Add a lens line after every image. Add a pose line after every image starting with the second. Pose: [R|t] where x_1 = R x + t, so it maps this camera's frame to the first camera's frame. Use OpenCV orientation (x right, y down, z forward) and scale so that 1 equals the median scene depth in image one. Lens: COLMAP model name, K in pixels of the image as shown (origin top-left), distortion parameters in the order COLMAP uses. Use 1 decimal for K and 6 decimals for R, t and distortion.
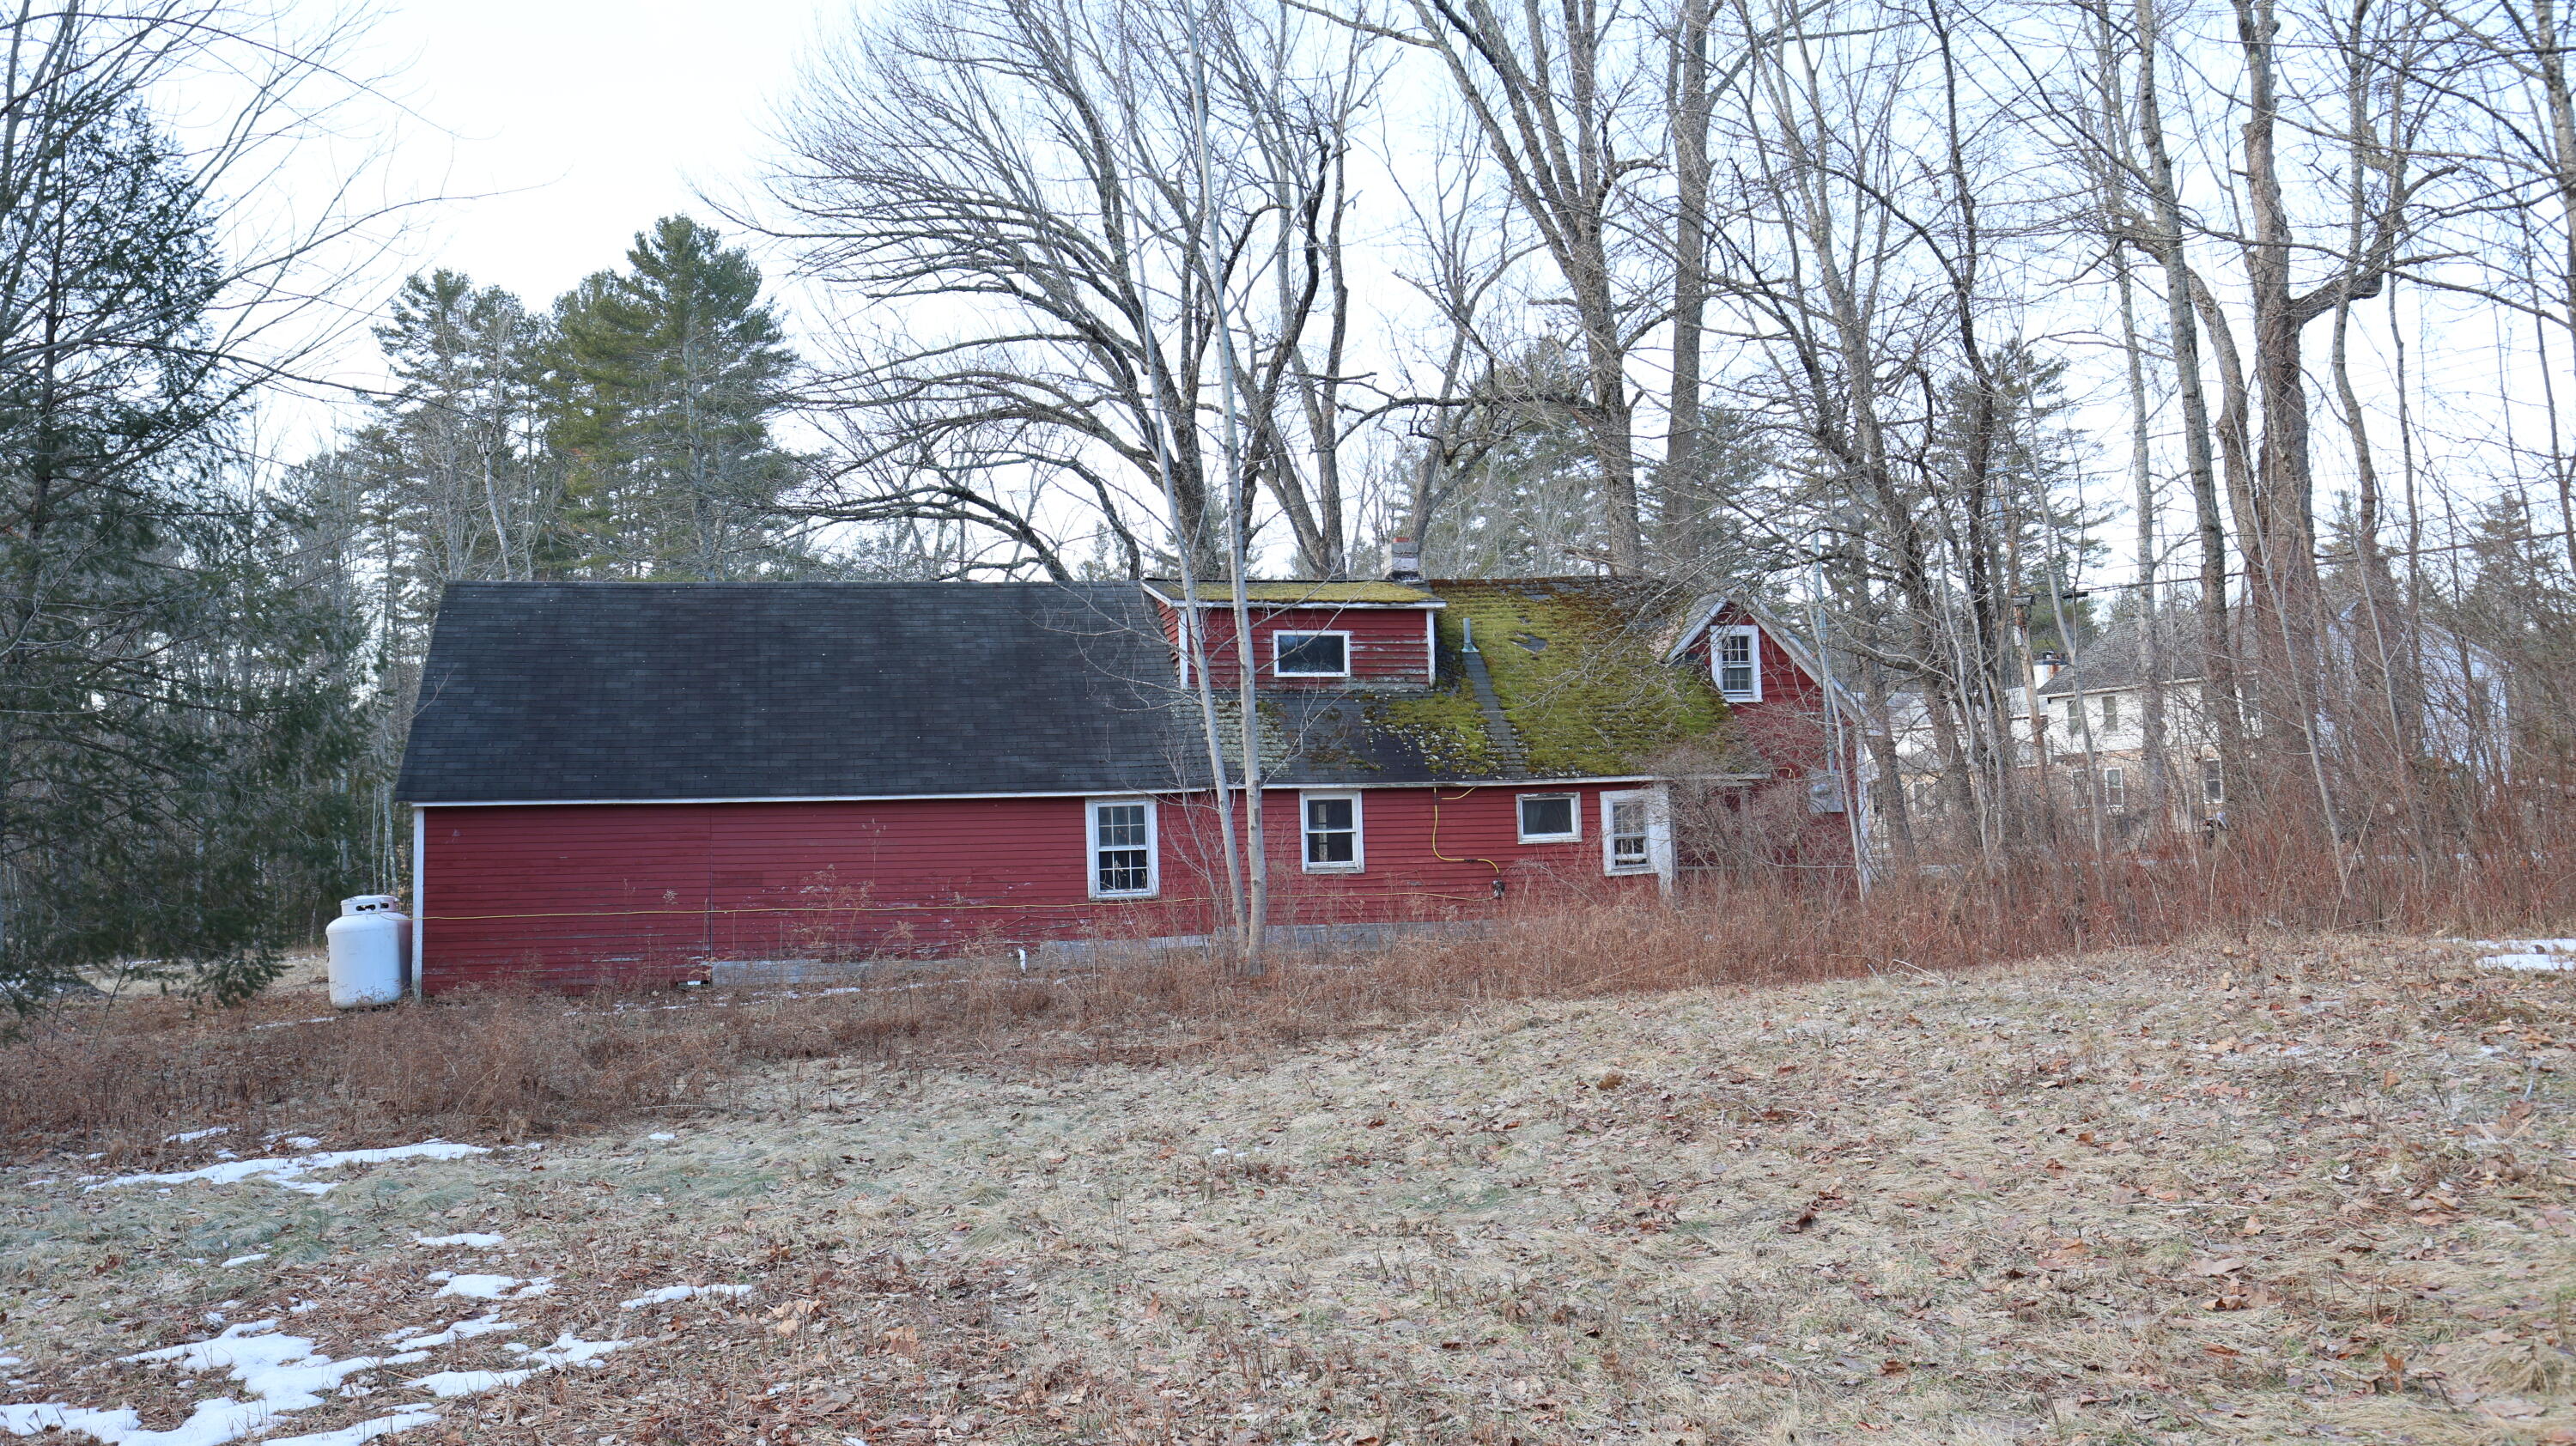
lens RADIAL K [[2097.9, 0, 1288.0], [0, 2097.9, 723.0], [0, 0, 1]] dist [0.004087, 0.001545]
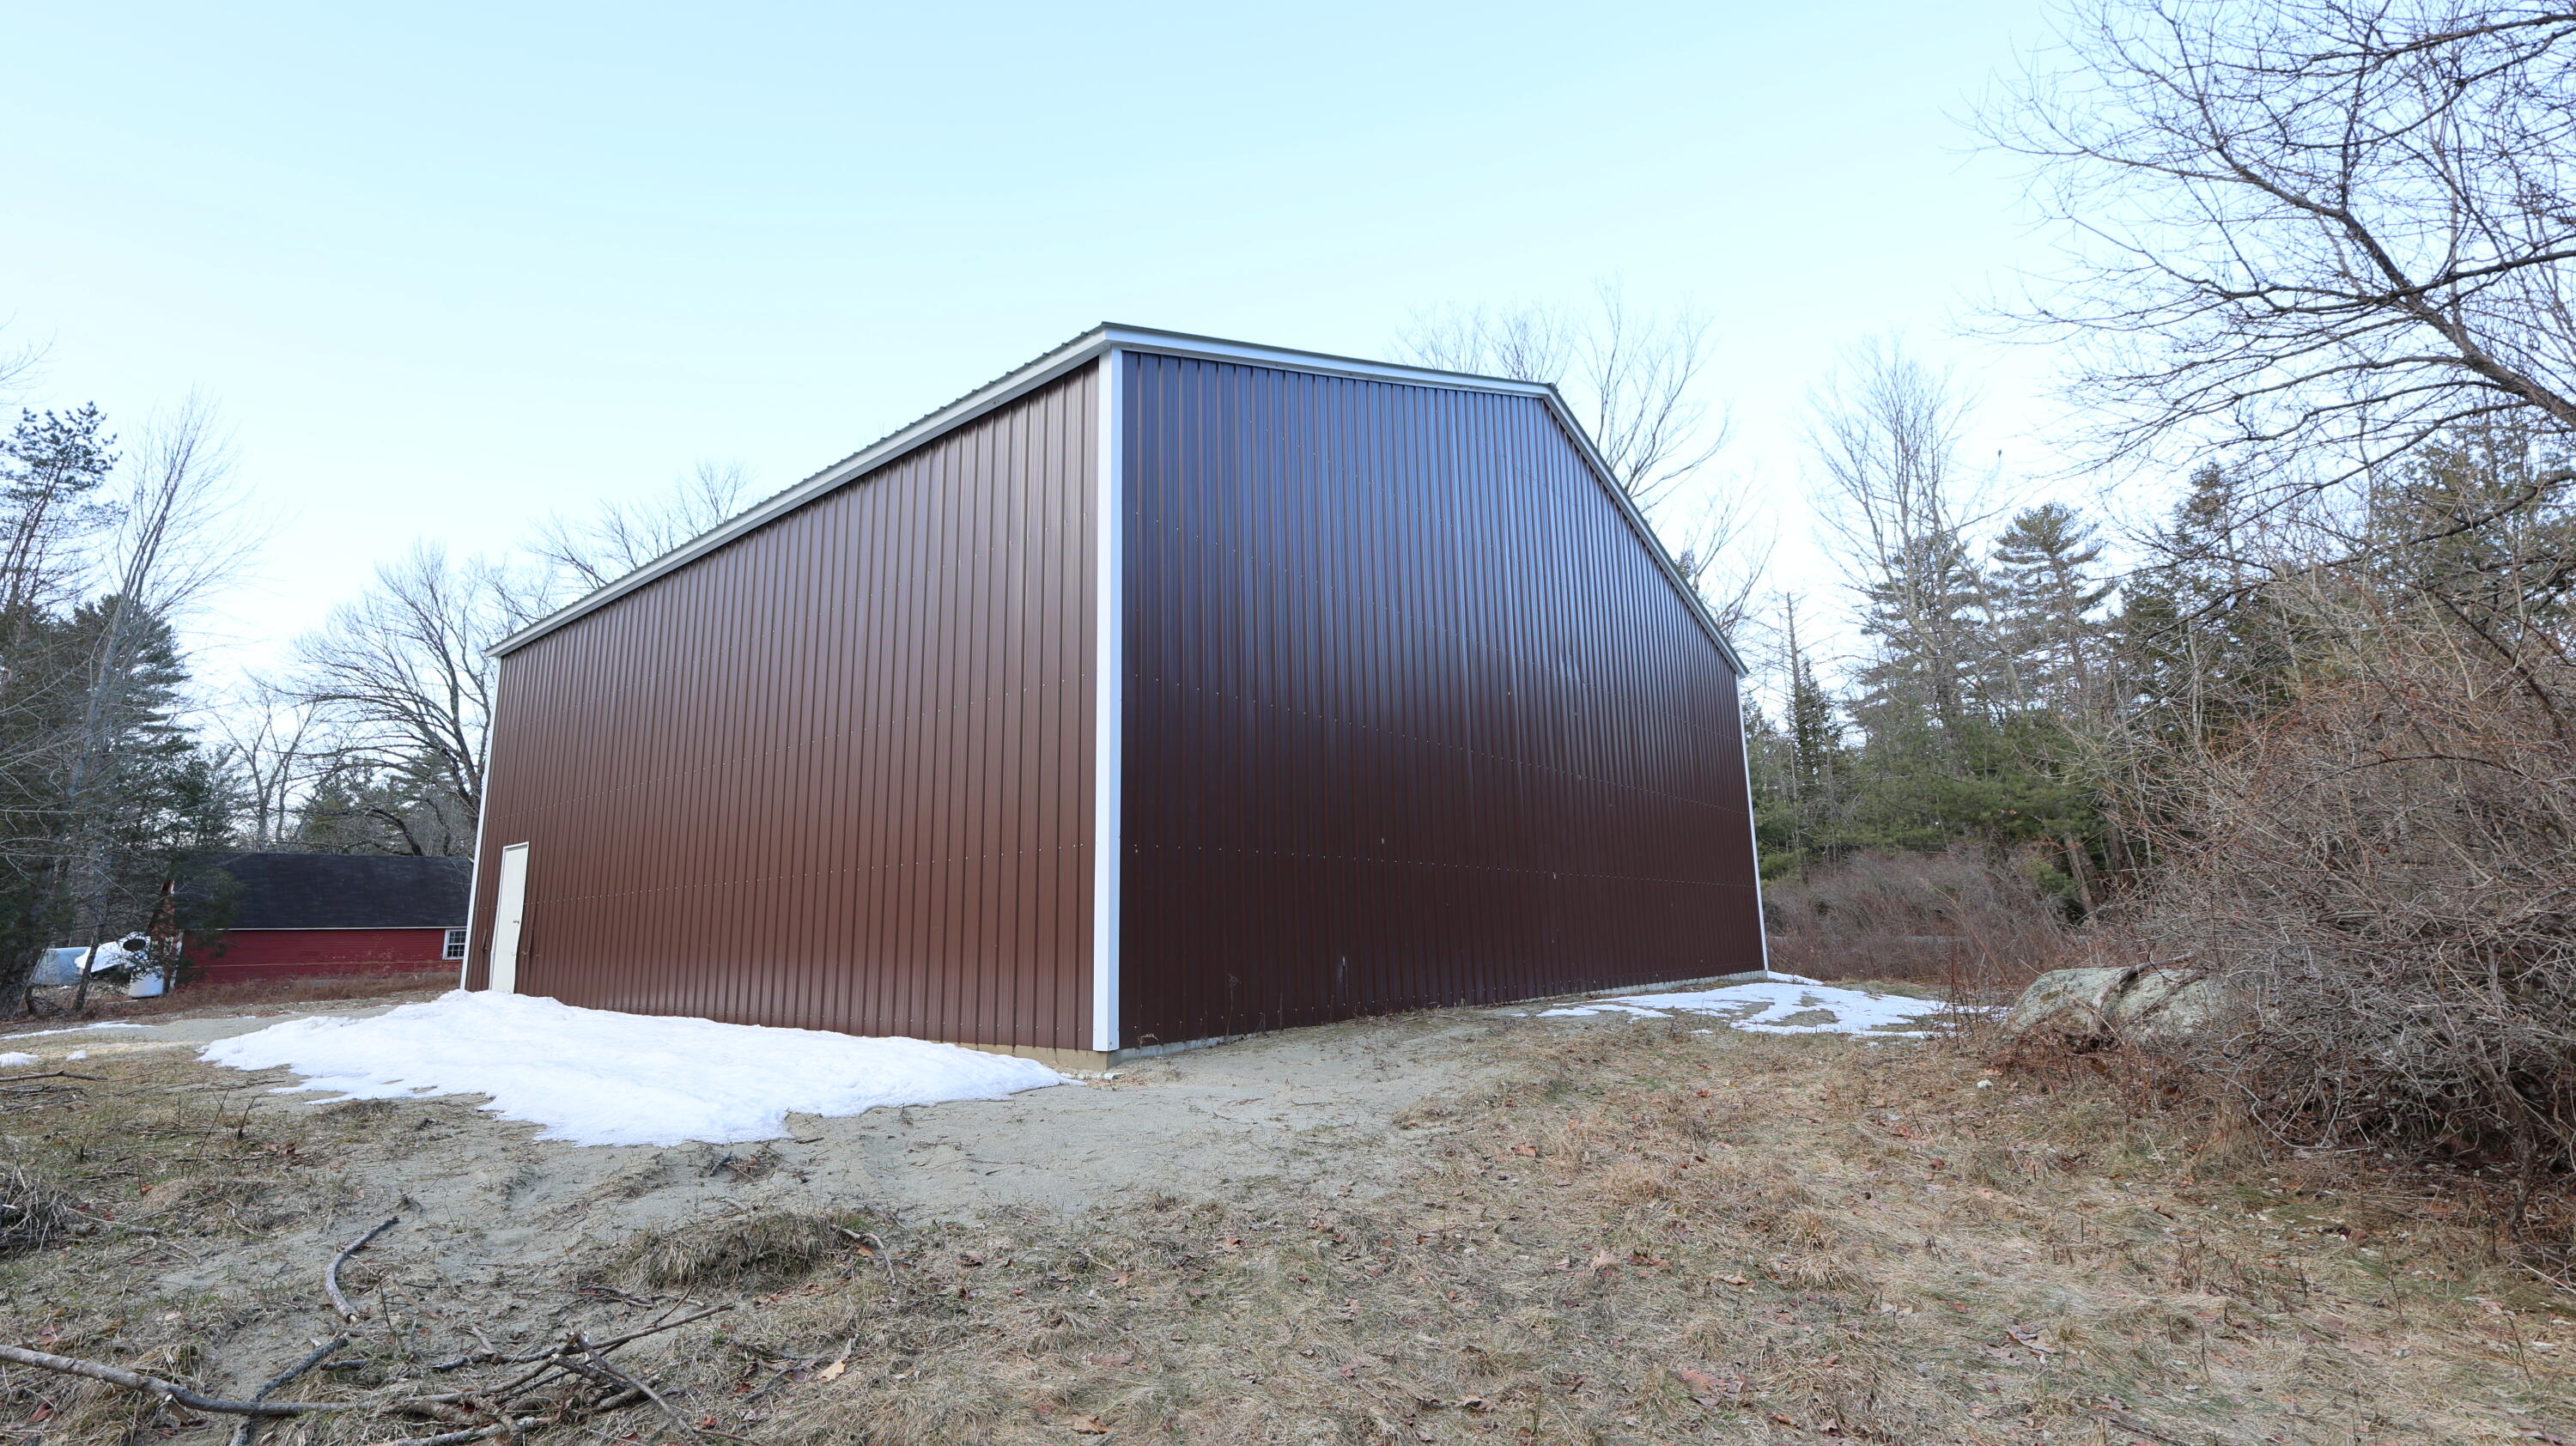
lens RADIAL K [[1126.7, 0, 1288.0], [0, 1126.7, 723.0], [0, 0, 1]] dist [0.000317, 0.000175]
pose [[0.805097, 0.114900, 0.581908, -0.065583], [-0.035097, 0.988567, -0.146639, -0.046164], [-0.592104, 0.097635, 0.799925, -0.809598]]
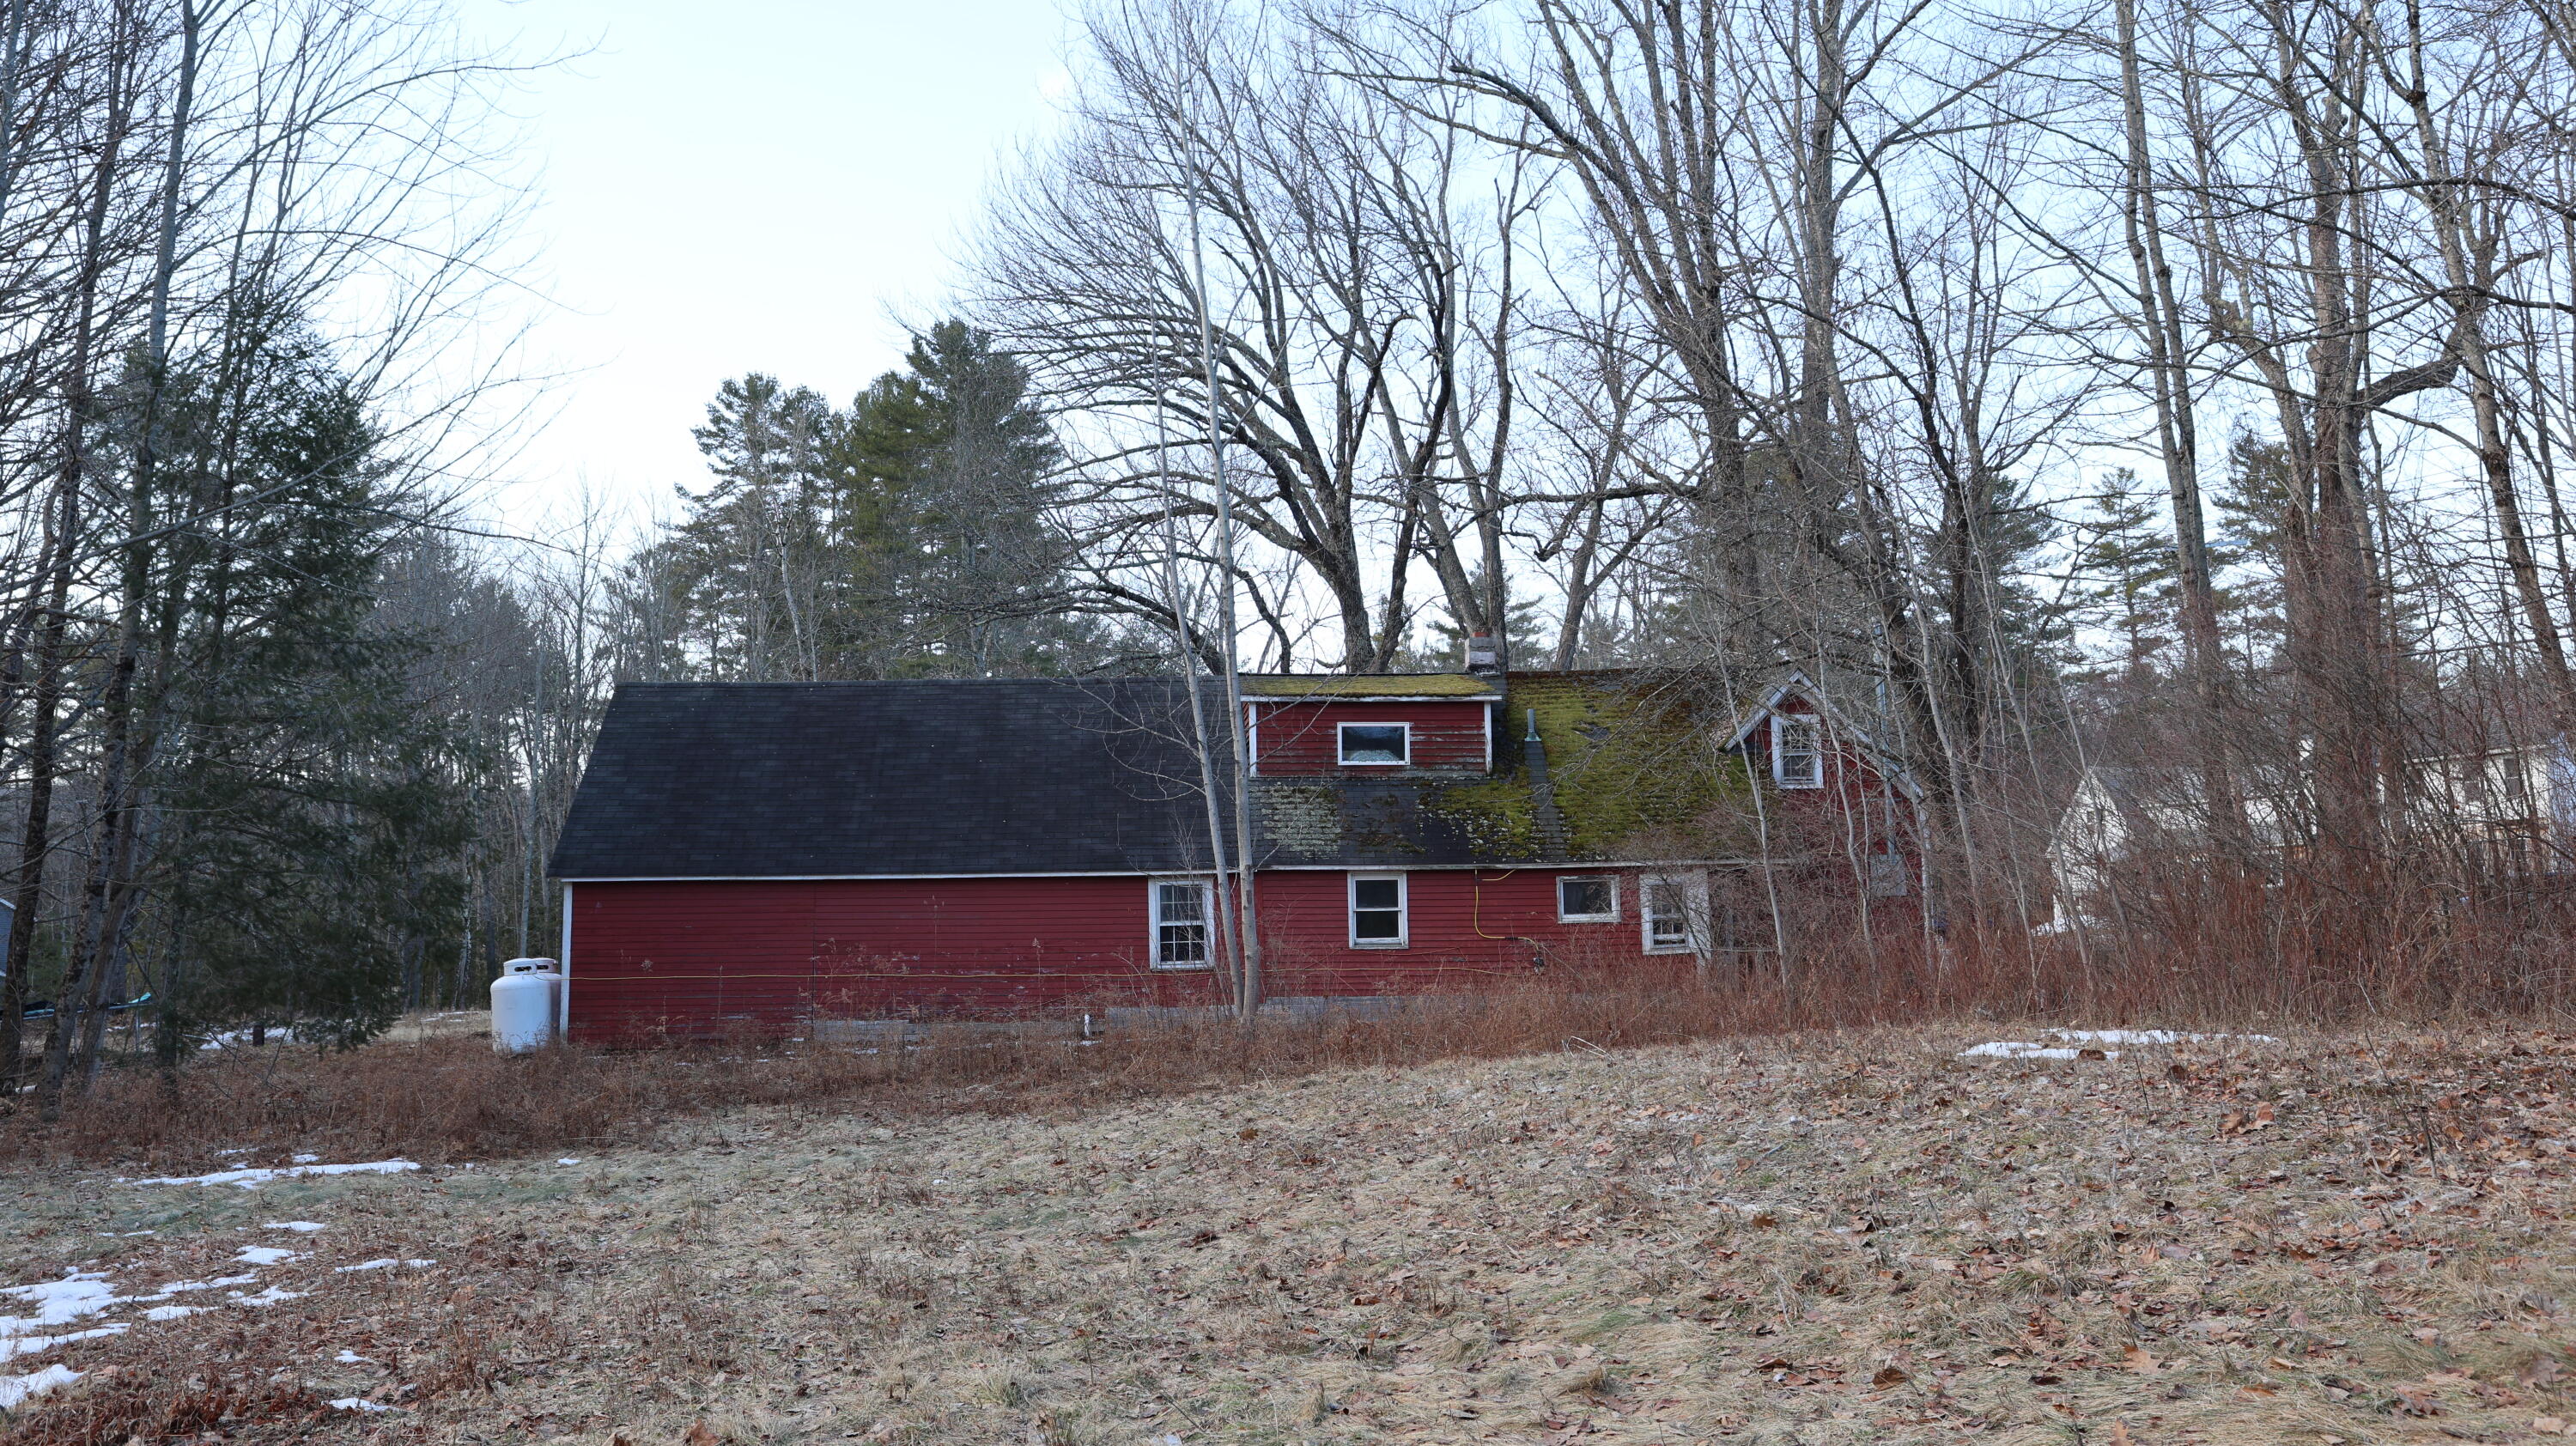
lens RADIAL K [[2097.9, 0, 1288.0], [0, 2097.9, 723.0], [0, 0, 1]] dist [0.004087, 0.001545]
pose [[0.987708, -0.003519, -0.156271, 0.095856], [-0.001373, 0.999513, -0.031186, -0.007046], [0.156305, 0.031017, 0.987222, -0.049608]]
